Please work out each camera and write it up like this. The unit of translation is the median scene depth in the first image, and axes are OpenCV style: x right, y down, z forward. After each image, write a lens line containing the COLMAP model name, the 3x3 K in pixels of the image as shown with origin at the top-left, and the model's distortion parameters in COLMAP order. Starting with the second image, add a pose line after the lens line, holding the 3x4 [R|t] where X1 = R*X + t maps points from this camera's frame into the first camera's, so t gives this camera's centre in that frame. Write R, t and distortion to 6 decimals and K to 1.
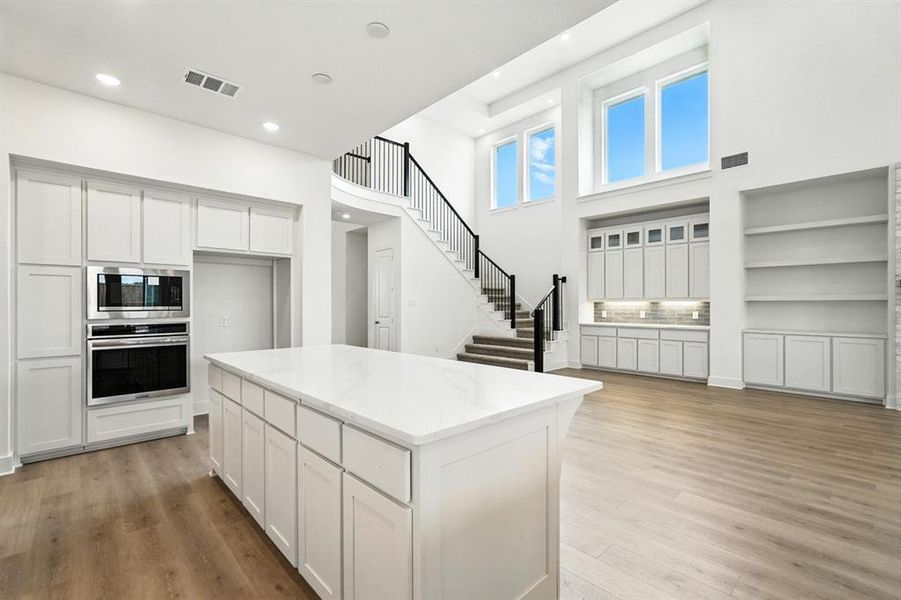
lens RADIAL K [[400.5, 0, 446.8], [0, 400.5, 303.1], [0, 0, 1]] dist [-0.004536, 0.000025]
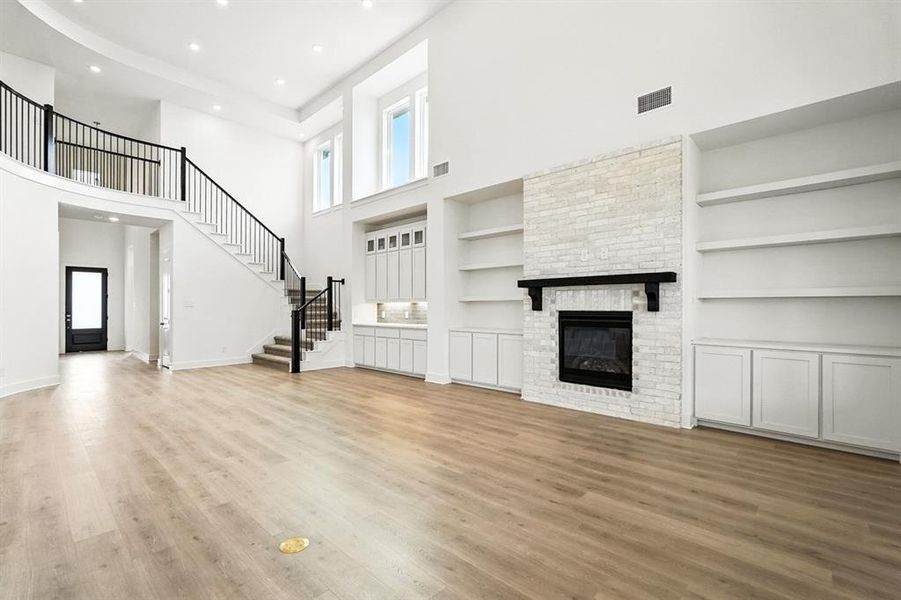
lens RADIAL K [[407.0, 0, 446.3], [0, 407.0, 303.9], [0, 0, 1]] dist [-0.003993, 0.000388]
pose [[0.998840, -0.002727, 0.048067, 0.538030], [0.002961, 0.999984, -0.004797, 0.005551], [-0.048053, 0.004934, 0.998833, -0.066081]]
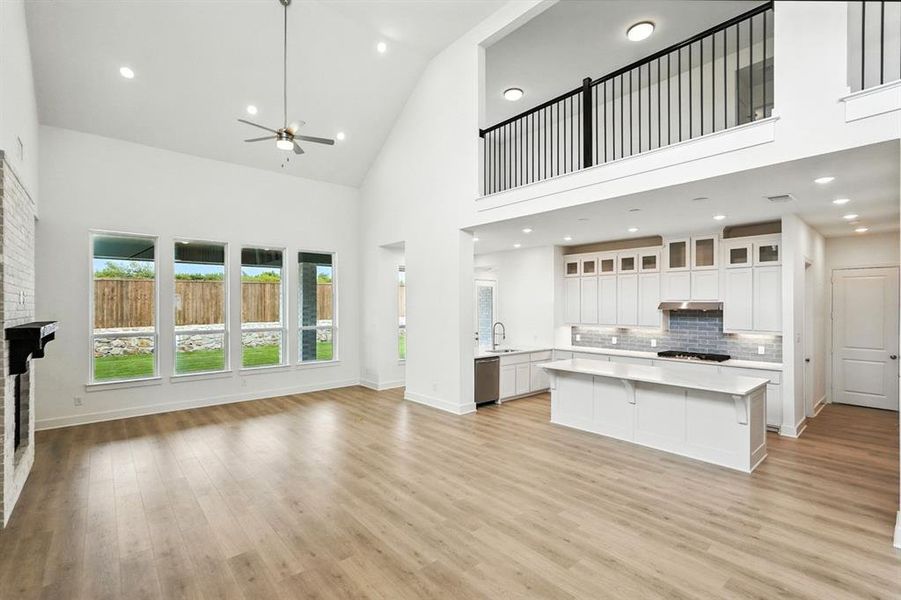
lens RADIAL K [[407.0, 0, 446.3], [0, 407.0, 303.9], [0, 0, 1]] dist [-0.003993, 0.000388]
pose [[-0.999327, -0.000157, 0.036680, 0.238731], [-0.000298, 0.999993, -0.003833, -0.062209], [-0.036680, -0.003841, -0.999320, 1.023063]]
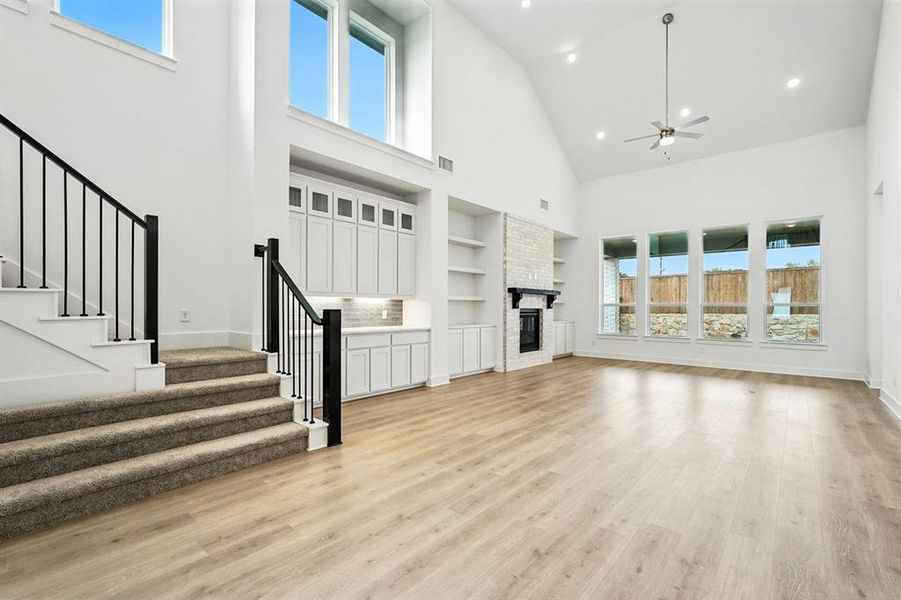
lens RADIAL K [[403.0, 0, 447.2], [0, 403.0, 305.7], [0, 0, 1]] dist [-0.002715, -0.000134]
pose [[-0.094763, -0.000315, 0.995500, -0.251870], [-0.010668, 0.999943, -0.000699, 0.009001], [-0.995443, -0.010686, -0.094761, 0.860933]]
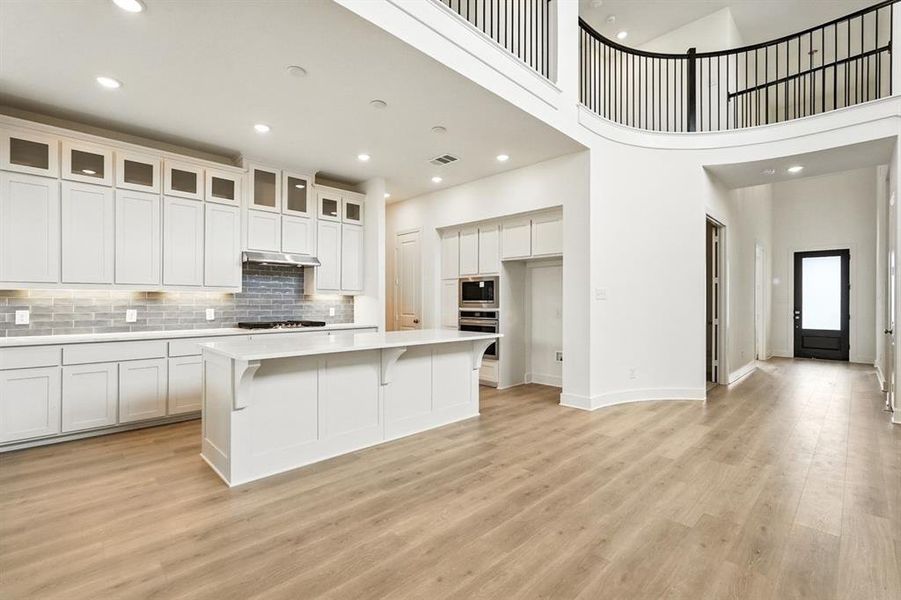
lens RADIAL K [[403.6, 0, 447.7], [0, 403.6, 301.0], [0, 0, 1]] dist [-0.003375, 0.001458]
pose [[0.022800, -0.000698, -0.999740, 0.413065], [-0.001415, 0.999999, -0.000730, 0.005629], [0.999739, 0.001431, 0.022799, 0.398830]]
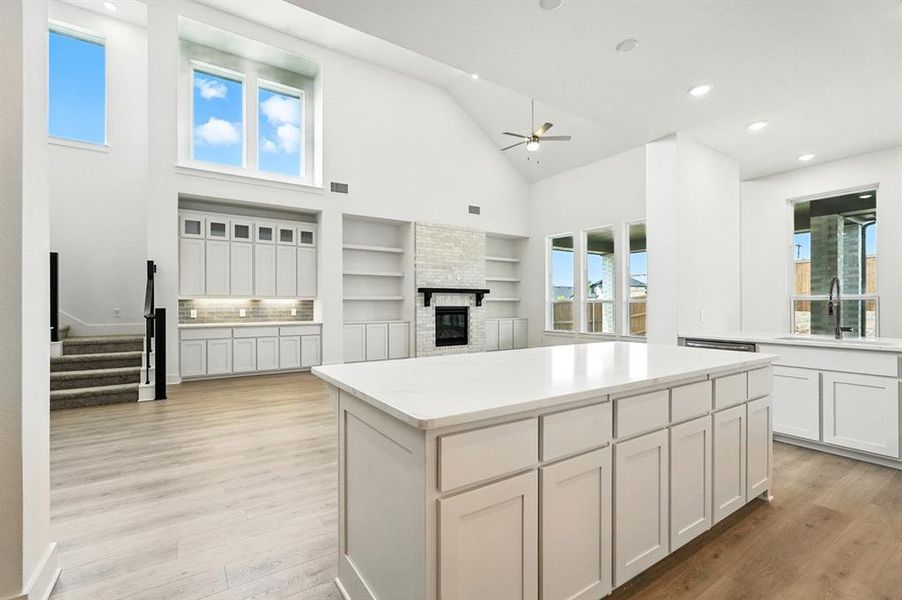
lens RADIAL K [[400.9, 0, 447.3], [0, 400.9, 303.1], [0, 0, 1]] dist [-0.004536, 0.000025]
pose [[0.170652, 0.005013, 0.985319, -0.364509], [0.000450, 0.999987, -0.005166, 0.010274], [-0.985331, 0.001325, 0.170647, 0.355511]]
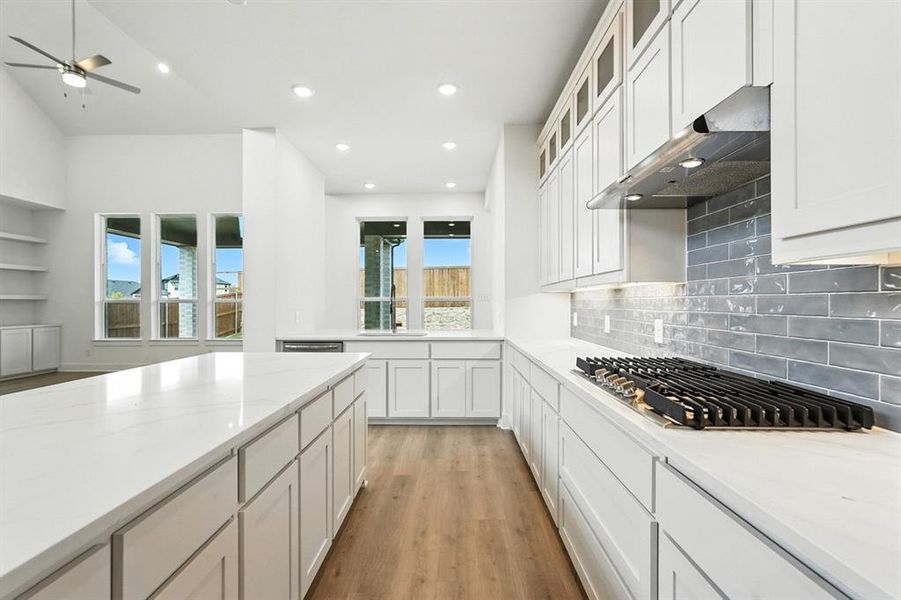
lens RADIAL K [[403.6, 0, 447.7], [0, 403.6, 301.0], [0, 0, 1]] dist [-0.003375, 0.001458]
pose [[-0.712690, 0.005292, 0.701459, -0.307889], [0.003794, 0.999986, -0.003689, 0.005193], [-0.701468, 0.000032, -0.712701, 0.358683]]
